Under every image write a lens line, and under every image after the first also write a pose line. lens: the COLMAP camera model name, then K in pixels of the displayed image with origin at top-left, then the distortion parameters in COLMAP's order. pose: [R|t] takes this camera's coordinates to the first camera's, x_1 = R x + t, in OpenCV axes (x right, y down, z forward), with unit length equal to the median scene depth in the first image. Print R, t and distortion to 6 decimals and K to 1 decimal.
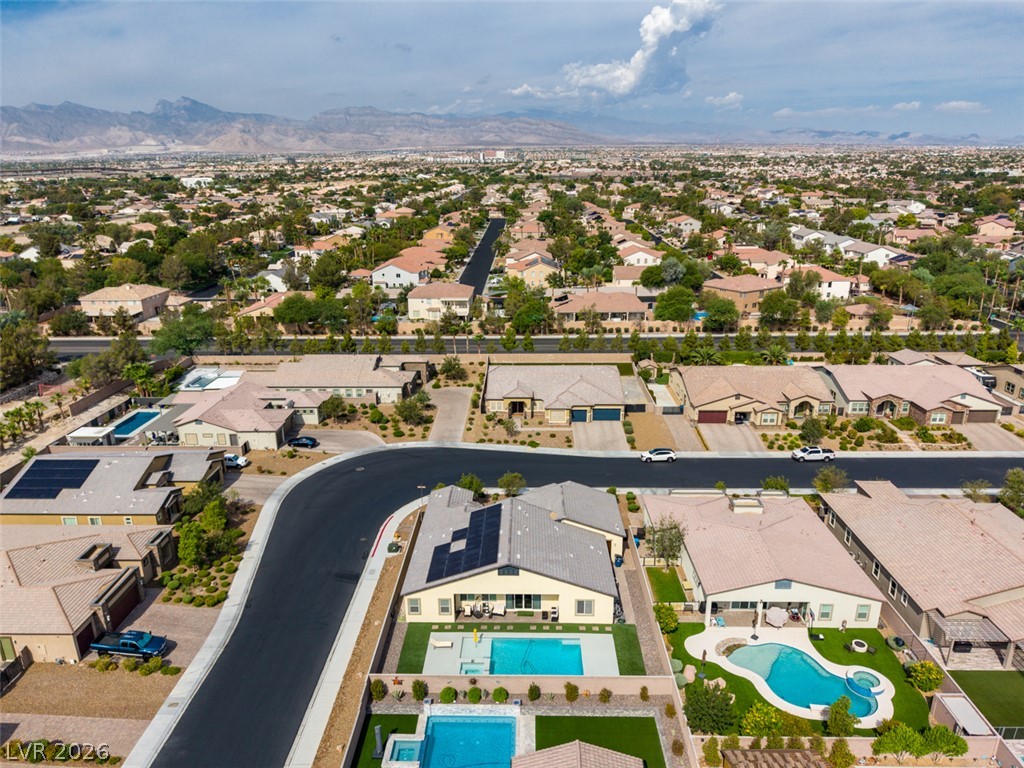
lens RADIAL K [[681.2, 0, 511.8], [0, 681.2, 387.9], [0, 0, 1]] dist [0.059189, -0.073667]
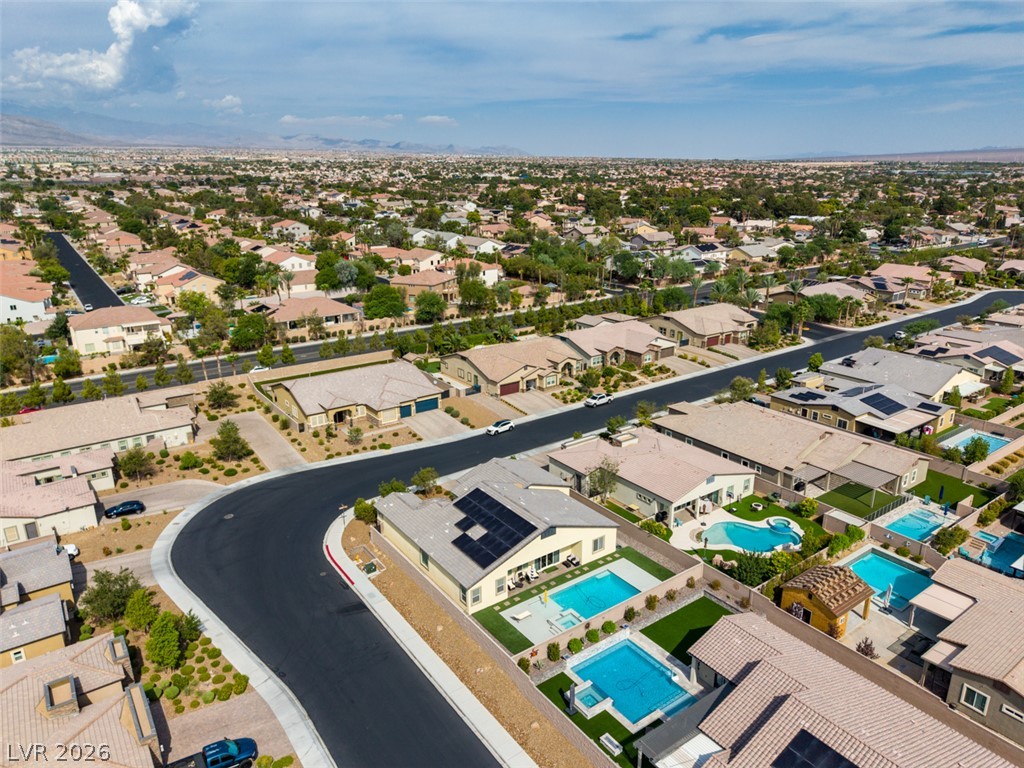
lens RADIAL K [[681.2, 0, 511.8], [0, 681.2, 387.9], [0, 0, 1]] dist [0.059189, -0.073667]
pose [[0.798148, -0.181541, 0.574459, -0.392963], [0.185388, 0.981261, 0.052523, -0.019969], [-0.573229, 0.064576, 0.816847, 0.068046]]
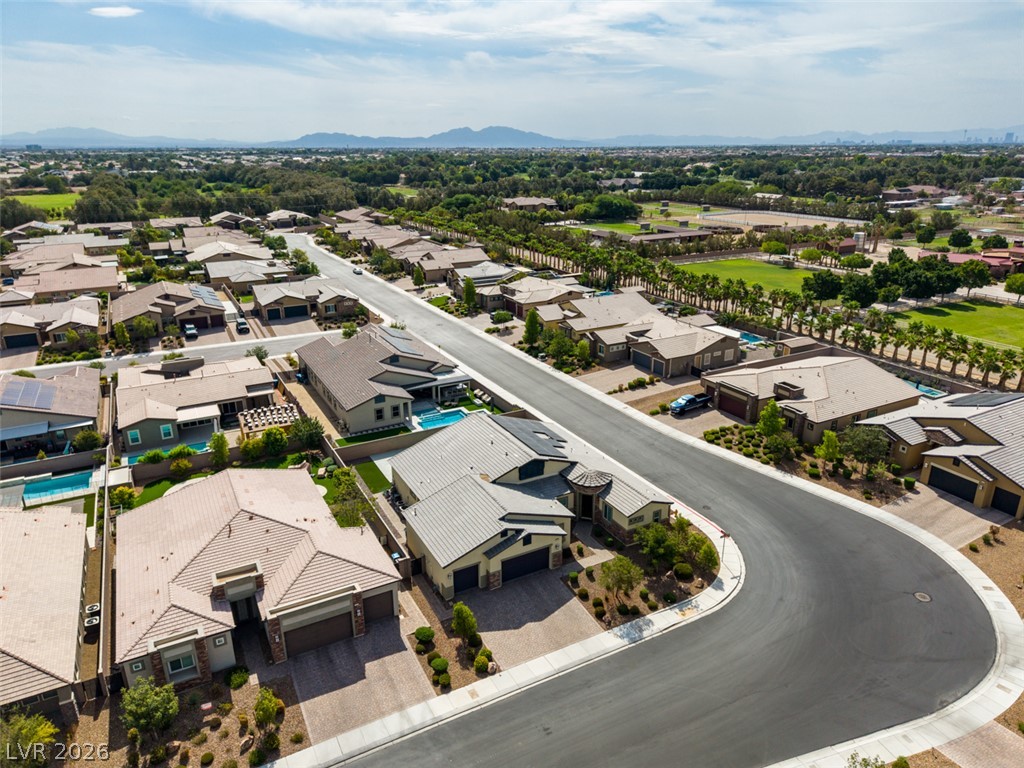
lens RADIAL K [[681.2, 0, 511.8], [0, 681.2, 387.9], [0, 0, 1]] dist [0.059189, -0.073667]
pose [[-0.870181, 0.178419, -0.459295, 0.285209], [-0.142402, 0.801299, 0.581069, -0.285266], [0.471707, 0.571040, -0.671868, 1.082873]]
